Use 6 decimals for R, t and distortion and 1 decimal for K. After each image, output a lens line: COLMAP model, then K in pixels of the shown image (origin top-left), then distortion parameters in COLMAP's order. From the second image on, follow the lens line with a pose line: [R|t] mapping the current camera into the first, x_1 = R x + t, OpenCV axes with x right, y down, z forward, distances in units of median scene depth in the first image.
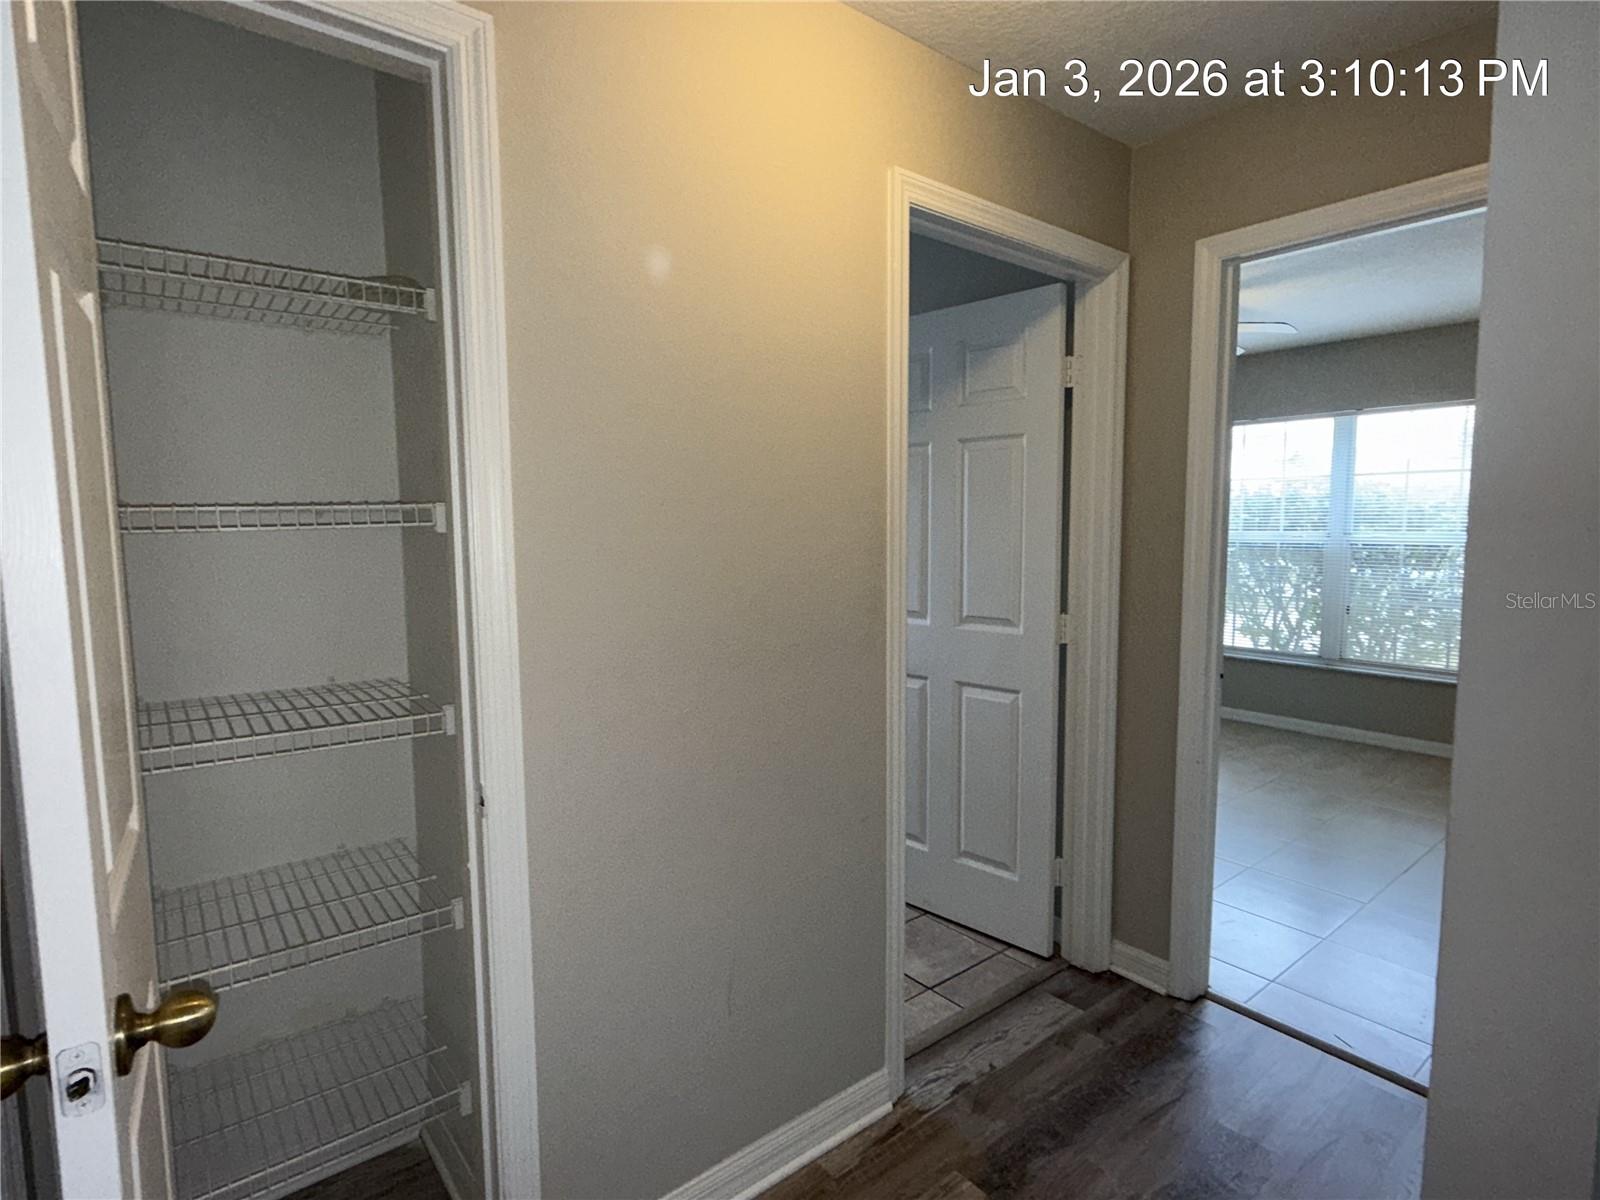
lens RADIAL K [[833.6, 0, 801.4], [0, 833.6, 591.1], [0, 0, 1]] dist [0.001084, -0.000582]
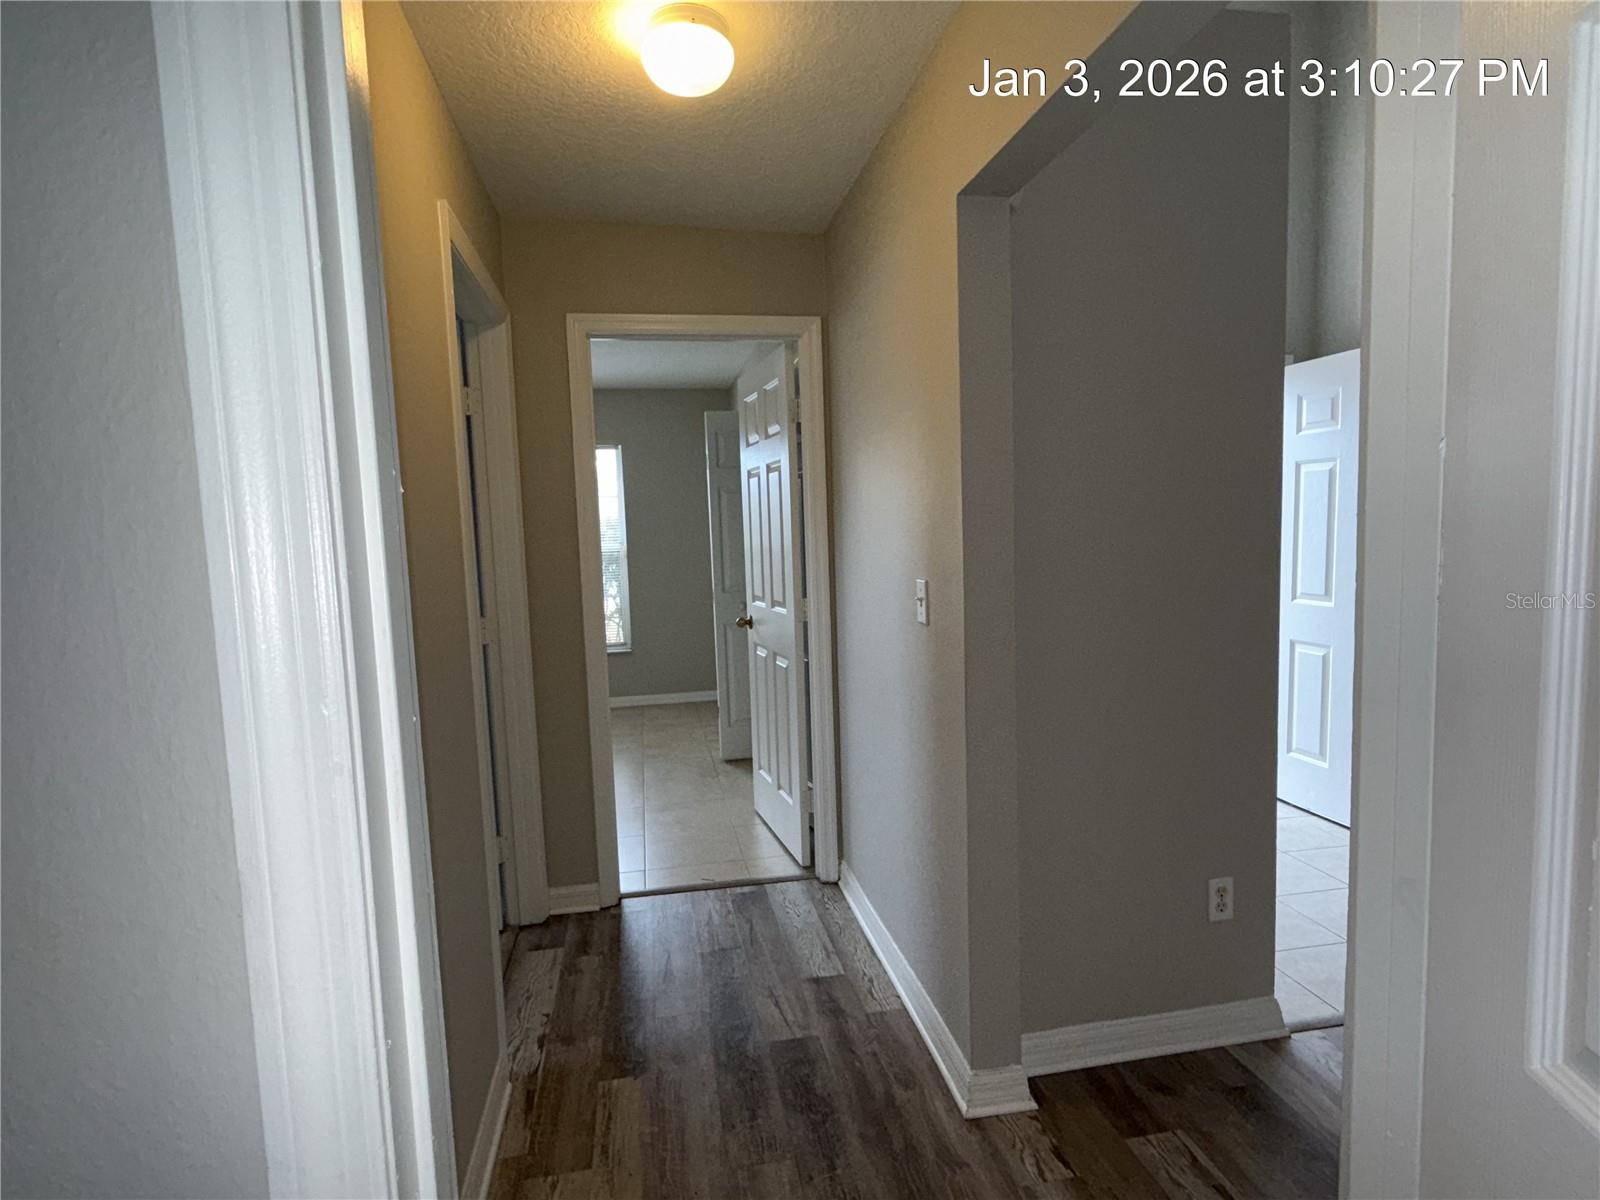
lens RADIAL K [[833.6, 0, 803.0], [0, 833.6, 605.4], [0, 0, 1]] dist [0.001084, -0.000582]
pose [[0.461446, -0.087104, 0.882882, -0.491563], [0.092197, 0.994488, 0.049928, -0.007922], [-0.882365, 0.058360, 0.466933, 0.112061]]
